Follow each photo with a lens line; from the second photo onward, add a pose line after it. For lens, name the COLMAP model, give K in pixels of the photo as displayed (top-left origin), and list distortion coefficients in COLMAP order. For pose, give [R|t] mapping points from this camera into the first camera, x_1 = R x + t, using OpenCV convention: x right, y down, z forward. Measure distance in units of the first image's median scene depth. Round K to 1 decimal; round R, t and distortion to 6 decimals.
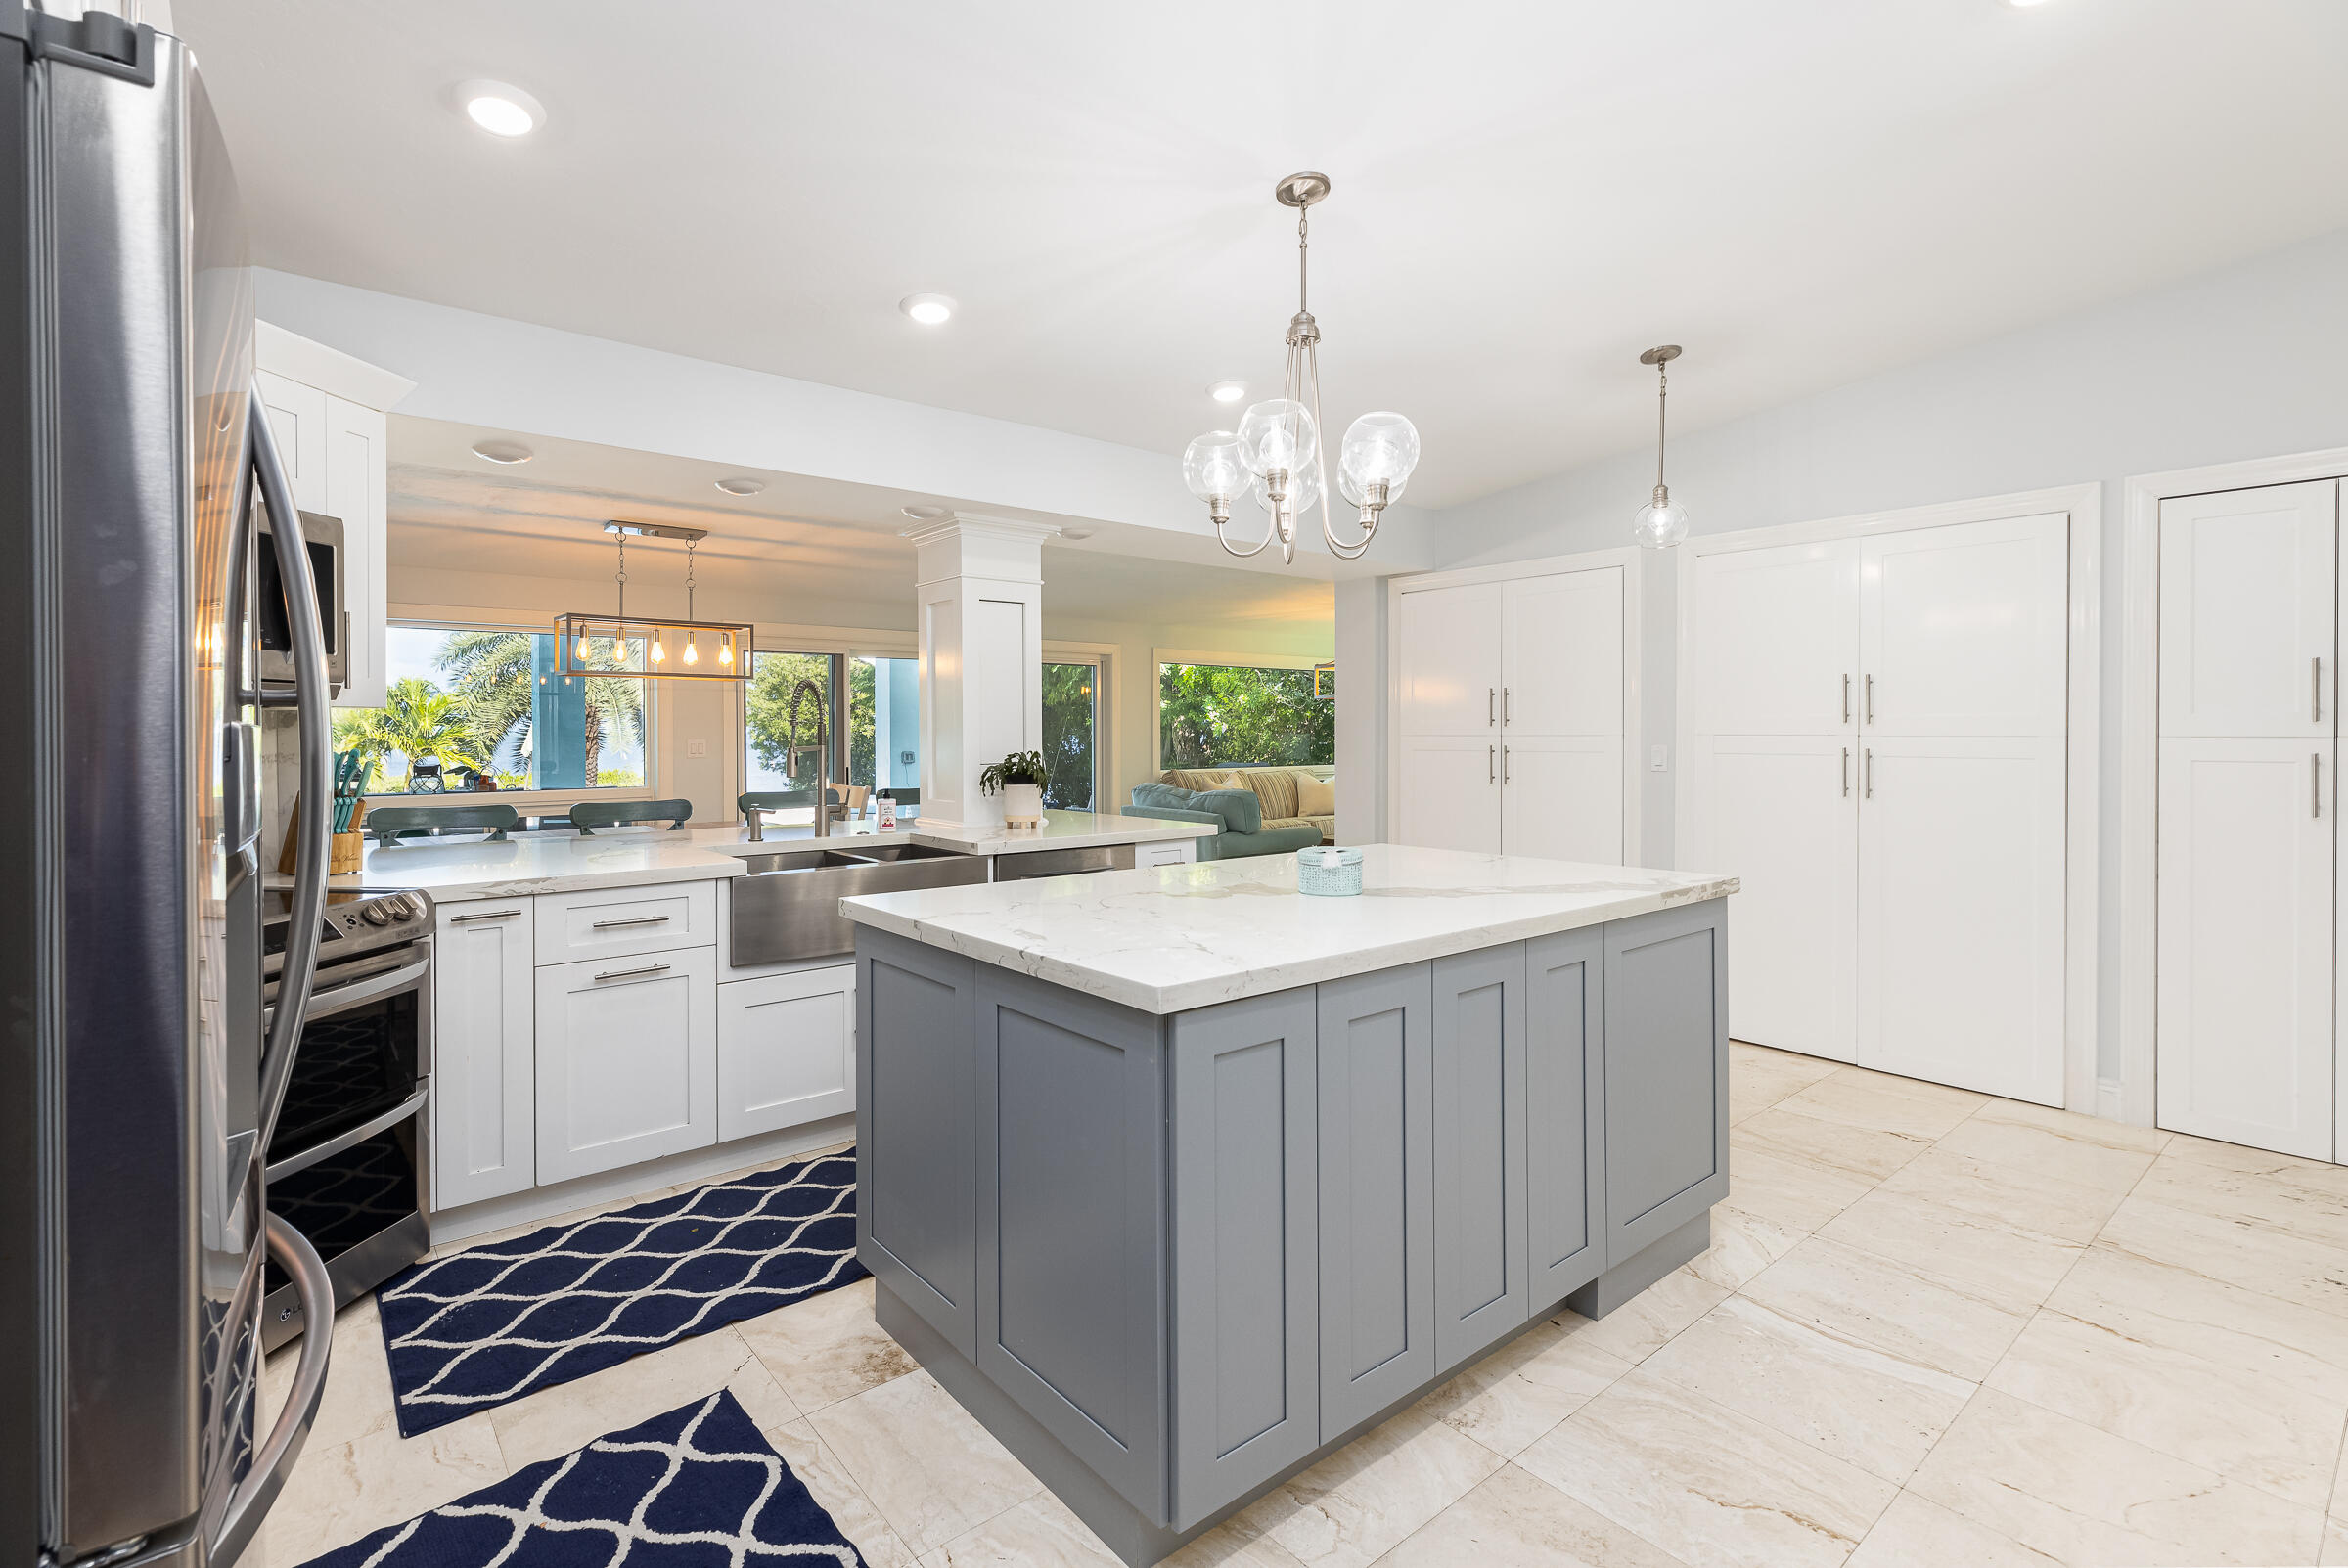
lens RADIAL K [[1102.3, 0, 1166.4], [0, 1102.3, 727.8], [0, 0, 1]] dist [0.000200, 0.000077]
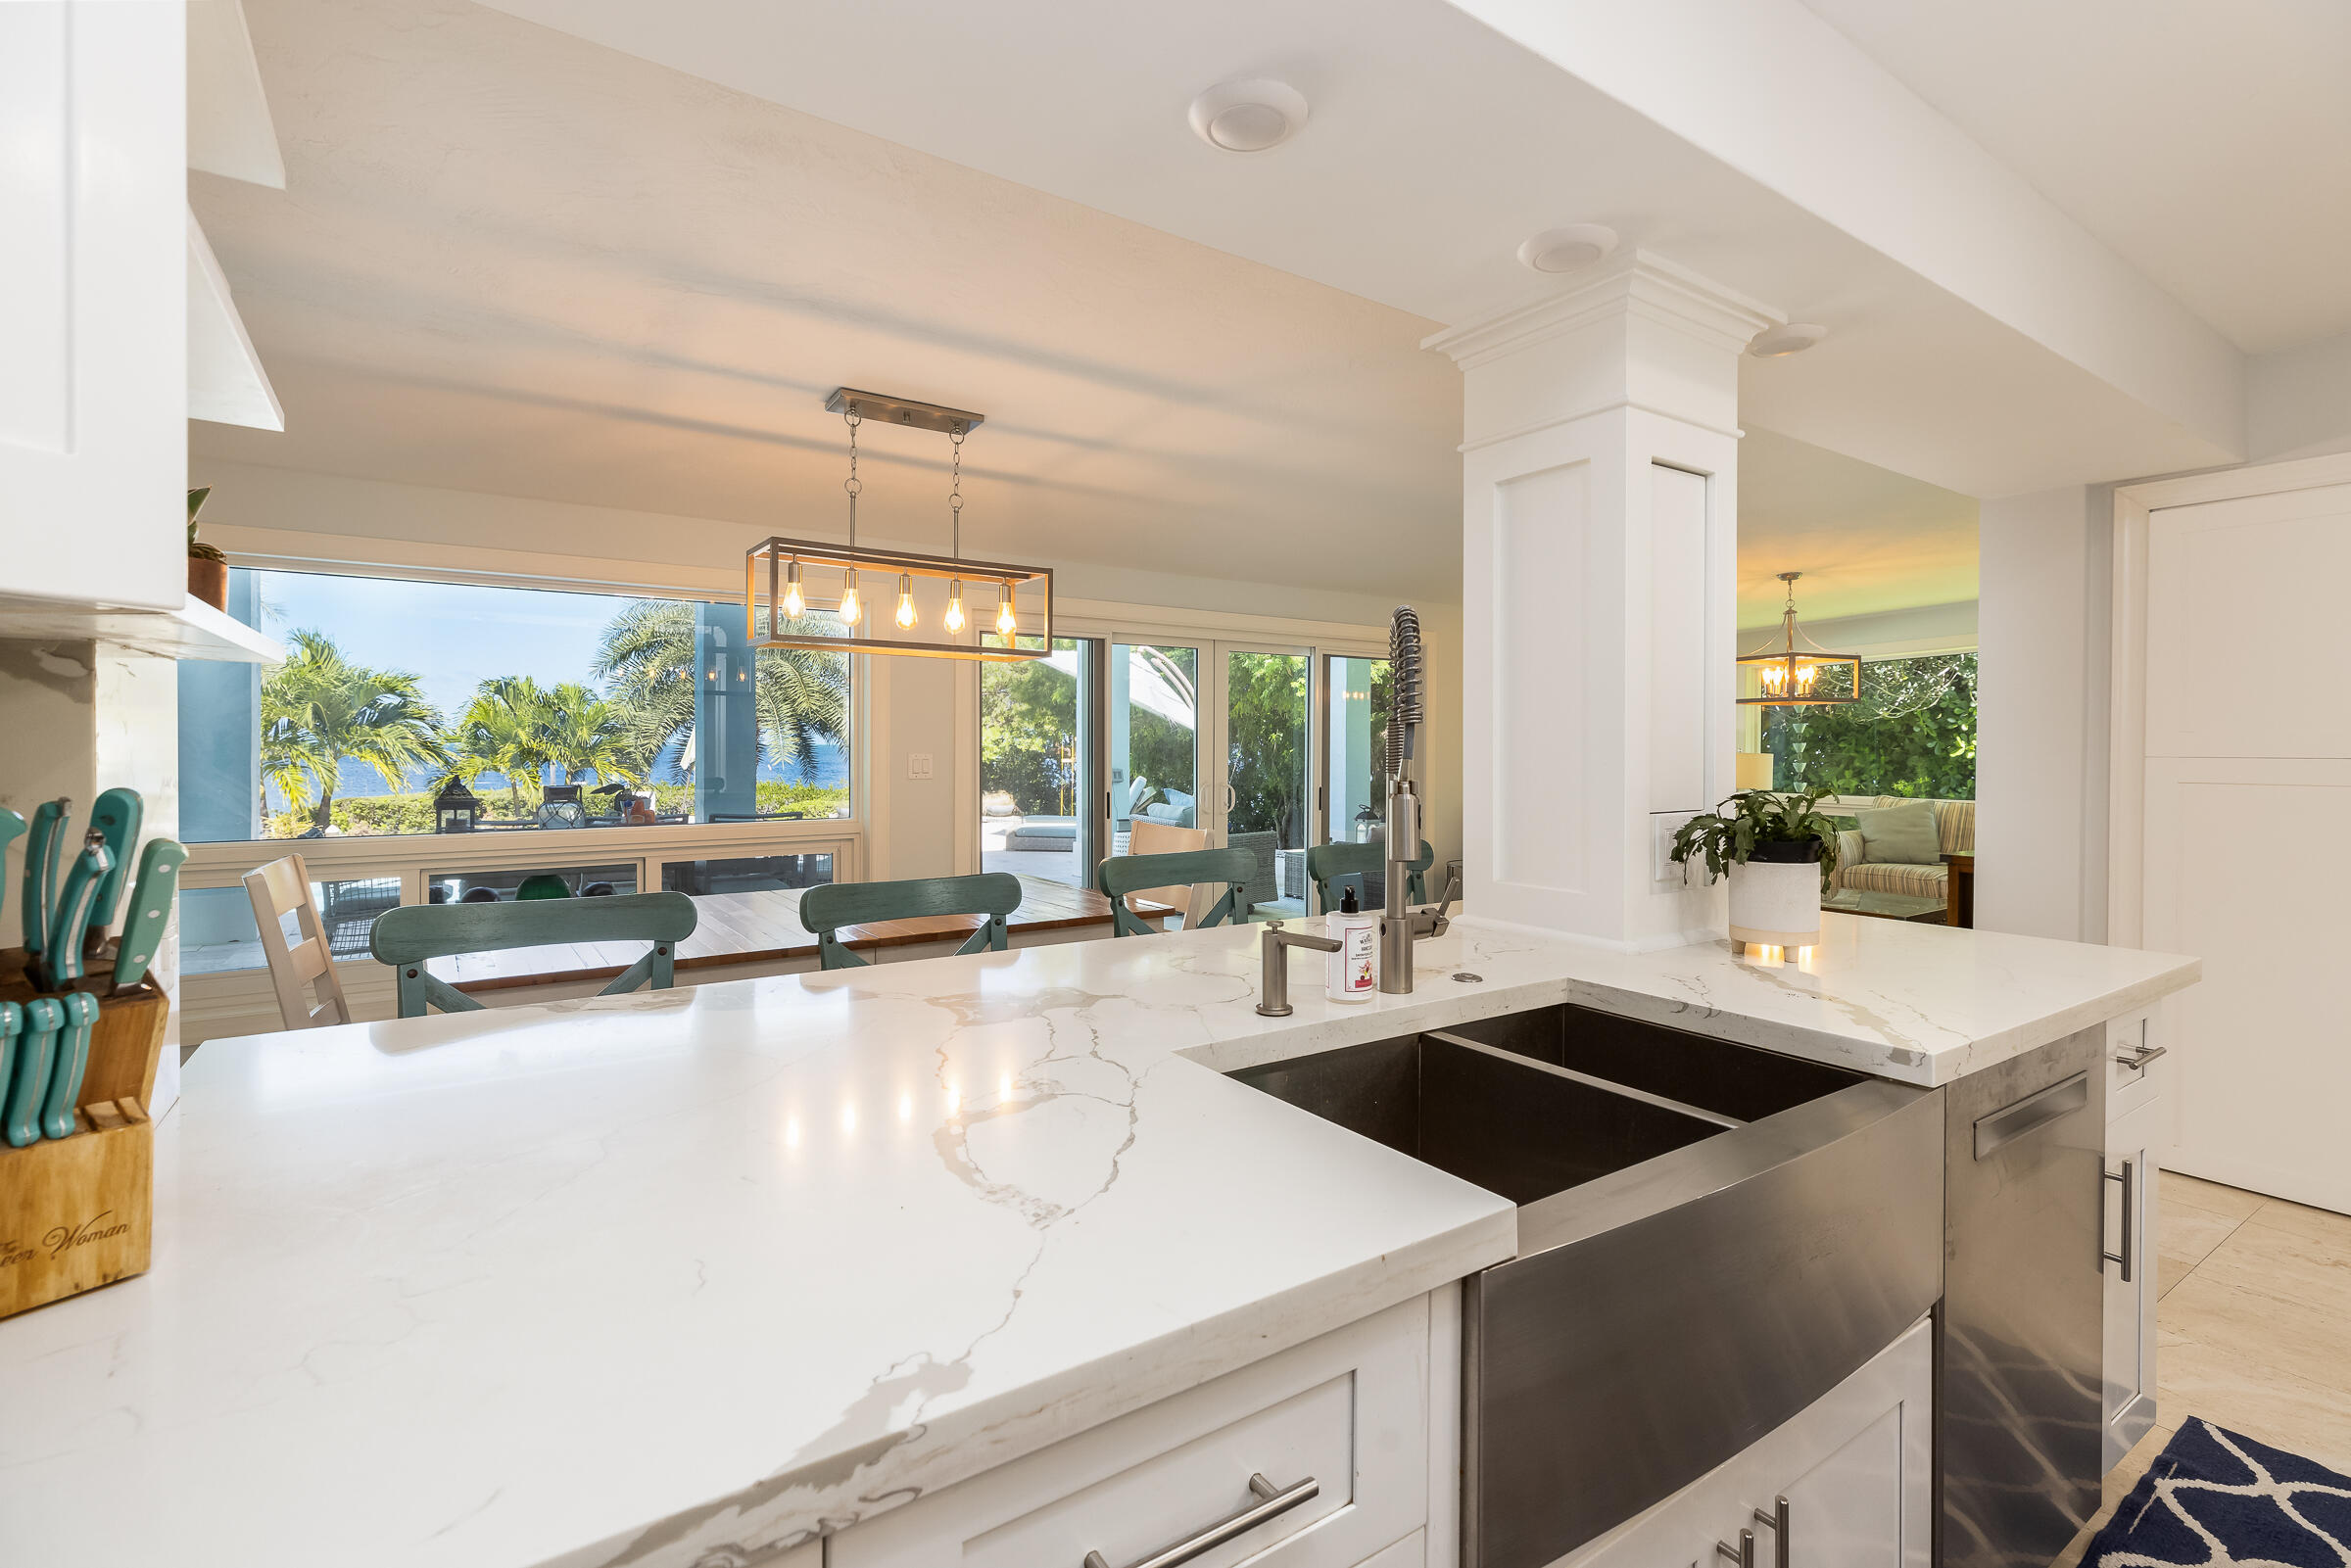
lens RADIAL K [[1072.3, 0, 1180.2], [0, 1072.3, 757.9], [0, 0, 1]] dist [0.008069, 0.000028]
pose [[0.995762, 0.009873, -0.091433, -0.092791], [-0.008742, 0.999880, 0.012763, 0.001505], [0.091549, -0.011910, 0.995729, 0.152810]]
